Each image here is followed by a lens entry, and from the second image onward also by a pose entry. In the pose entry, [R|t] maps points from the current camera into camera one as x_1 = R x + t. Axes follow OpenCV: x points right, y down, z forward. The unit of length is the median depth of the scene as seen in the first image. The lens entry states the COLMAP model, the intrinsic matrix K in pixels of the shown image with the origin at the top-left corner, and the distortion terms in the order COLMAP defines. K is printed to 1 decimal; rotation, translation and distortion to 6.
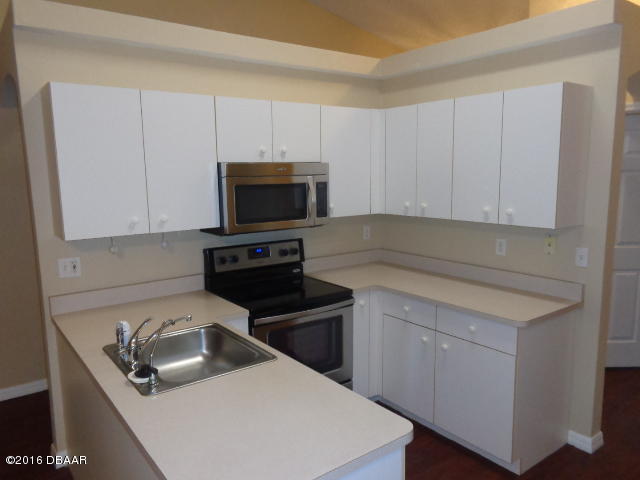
lens RADIAL K [[501.9, 0, 320.0], [0, 501.9, 240.0], [0, 0, 1]] dist [0.097189, 0.001736]
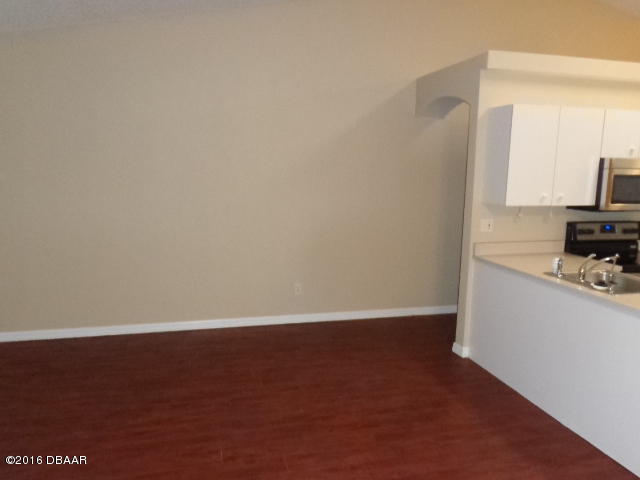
lens RADIAL K [[482.8, 0, 320.0], [0, 482.8, 240.0], [0, 0, 1]] dist [-0.006331, 0.003898]
pose [[0.929532, 0.089709, -0.357662, -0.380687], [-0.086000, 0.995948, 0.026298, 0.088749], [0.358572, 0.006314, 0.933481, -0.429458]]
